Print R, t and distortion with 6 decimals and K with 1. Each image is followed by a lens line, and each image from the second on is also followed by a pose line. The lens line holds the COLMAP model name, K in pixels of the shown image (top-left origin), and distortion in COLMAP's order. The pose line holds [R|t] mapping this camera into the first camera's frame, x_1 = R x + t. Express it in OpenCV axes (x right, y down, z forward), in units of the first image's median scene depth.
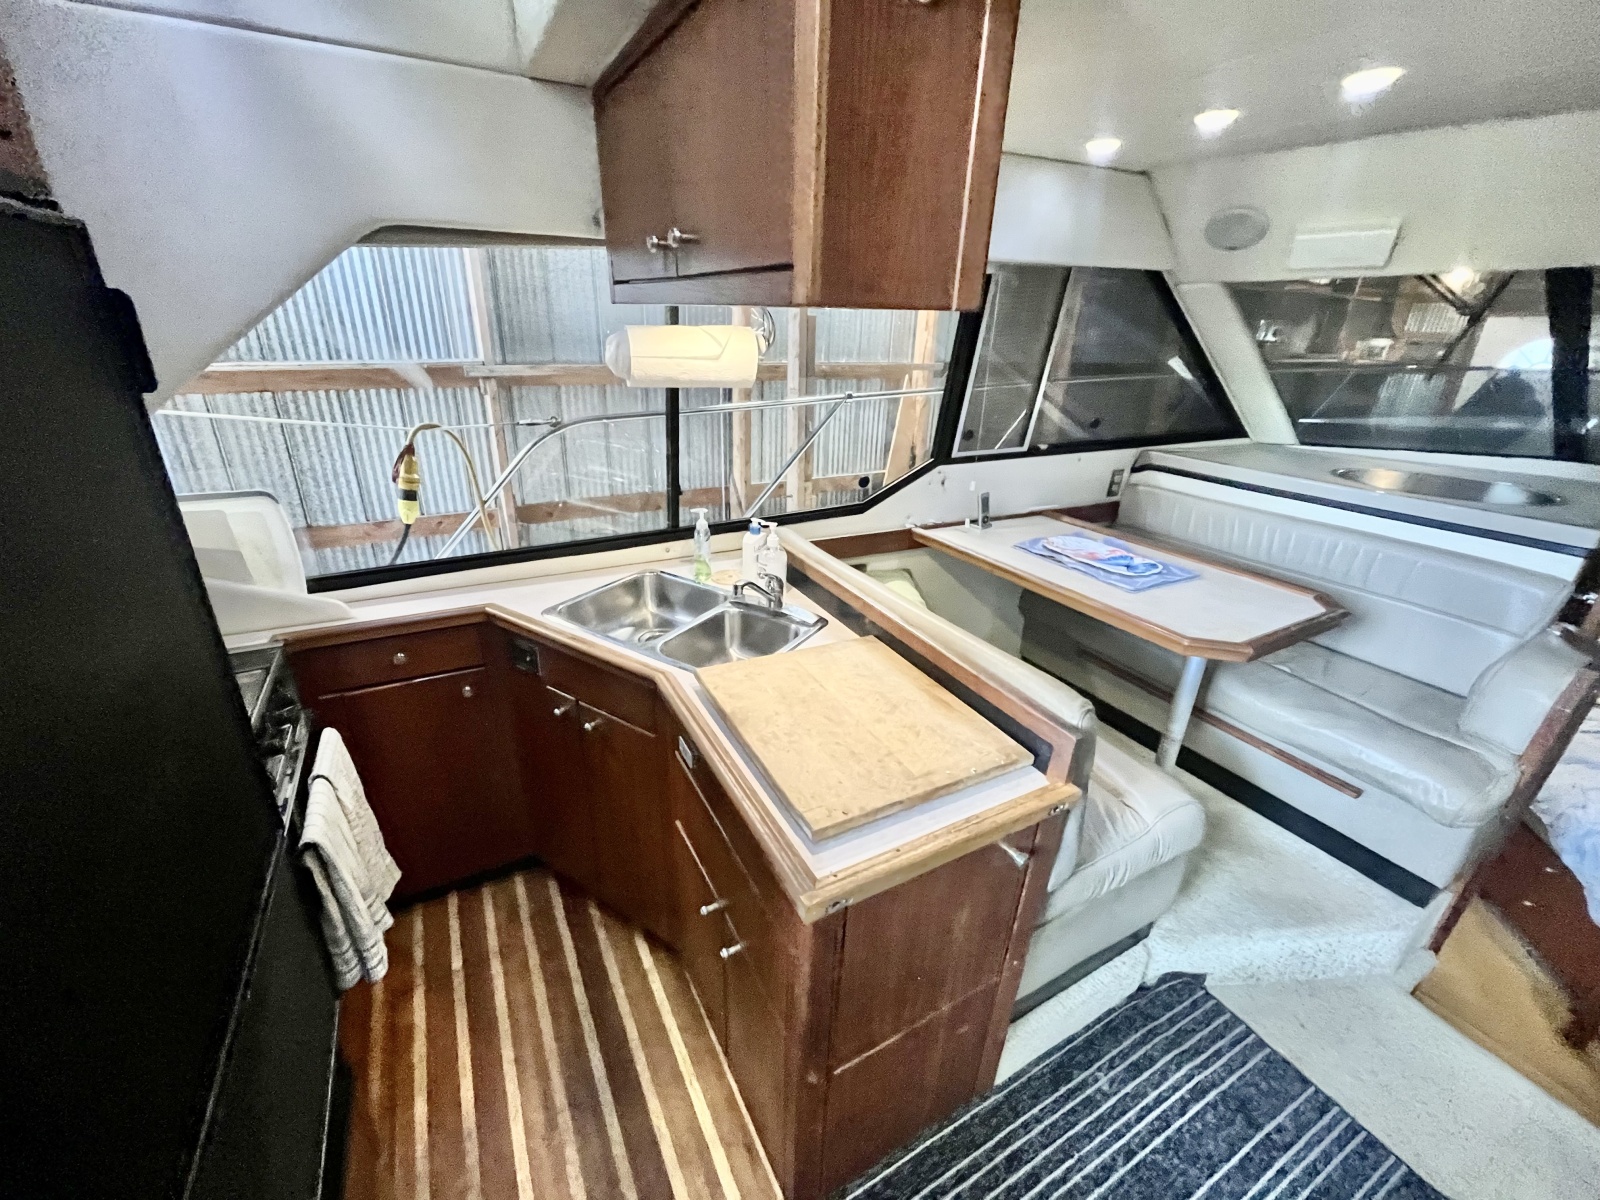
lens RADIAL K [[638.2, 0, 800.0], [0, 638.2, 600.0], [0, 0, 1]] dist [-0.005984, 0.000622]
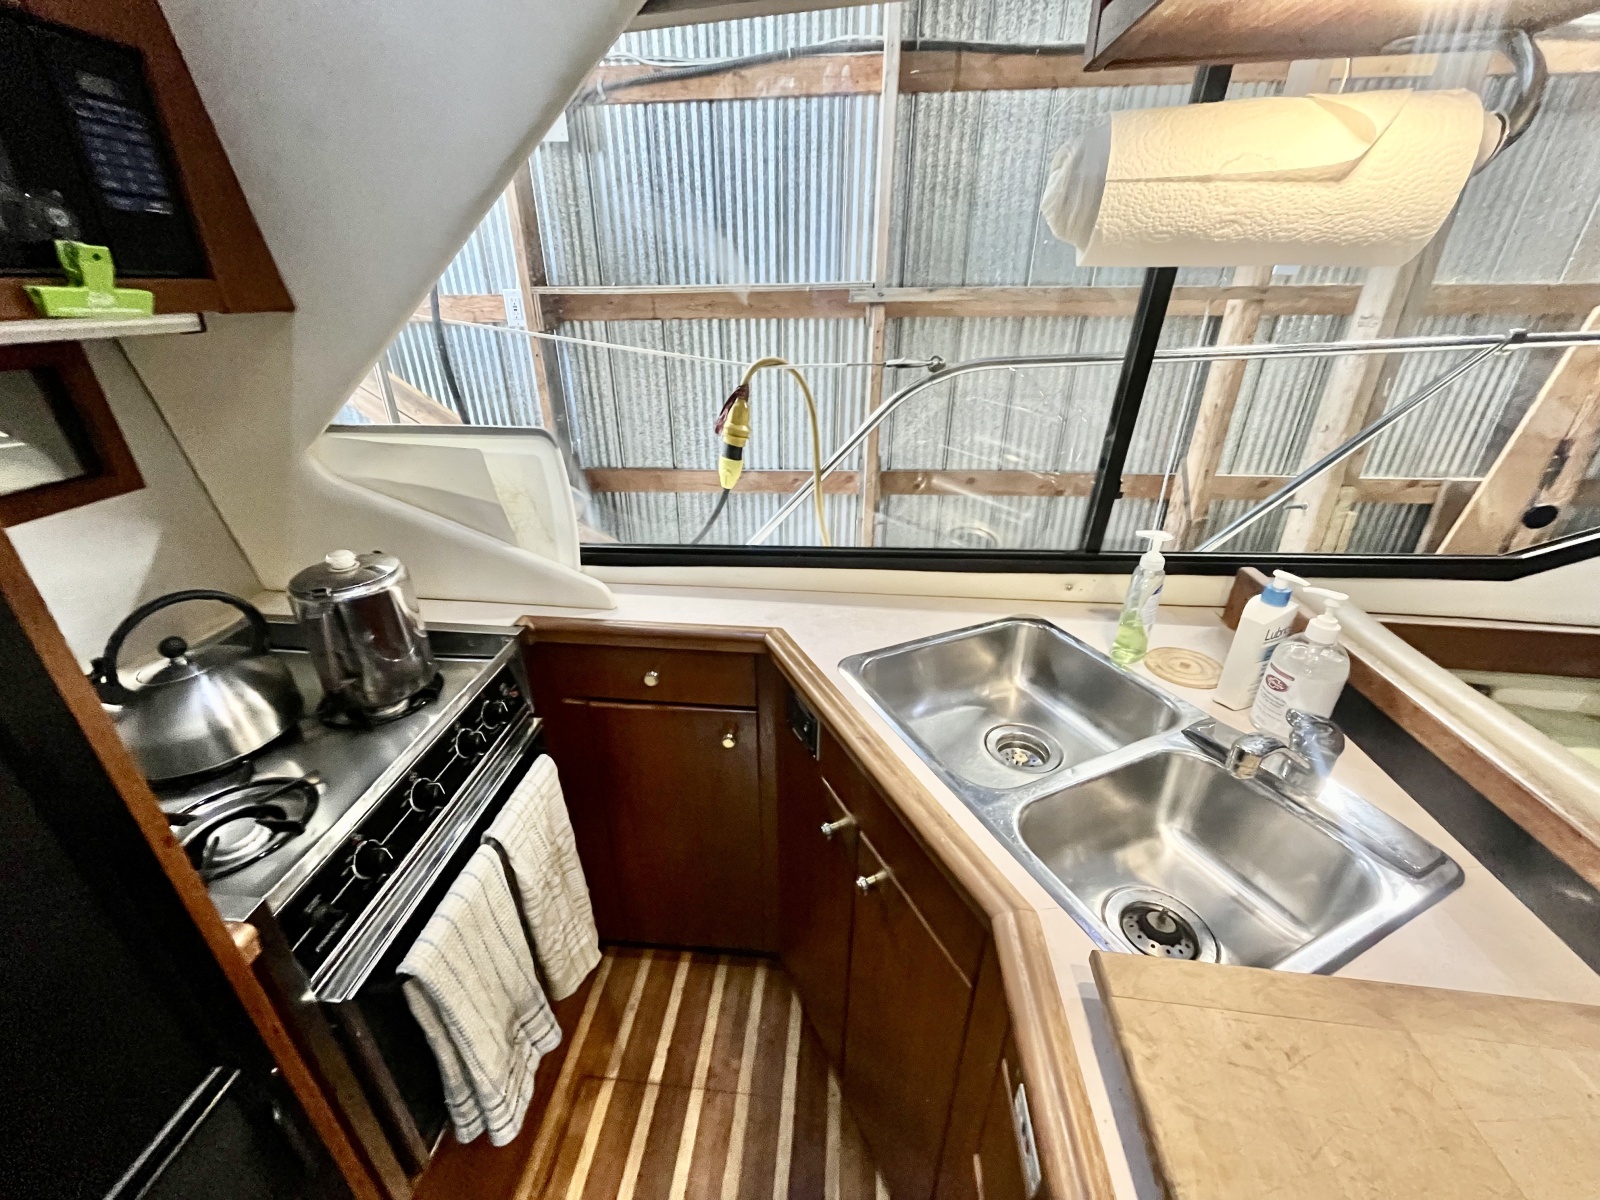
lens RADIAL K [[638.2, 0, 800.0], [0, 638.2, 600.0], [0, 0, 1]] dist [-0.005984, 0.000622]
pose [[0.828860, 0.219209, -0.514722, -0.105329], [-0.189110, 0.975663, 0.110989, -0.079498], [0.526525, 0.005345, 0.850143, 0.360602]]
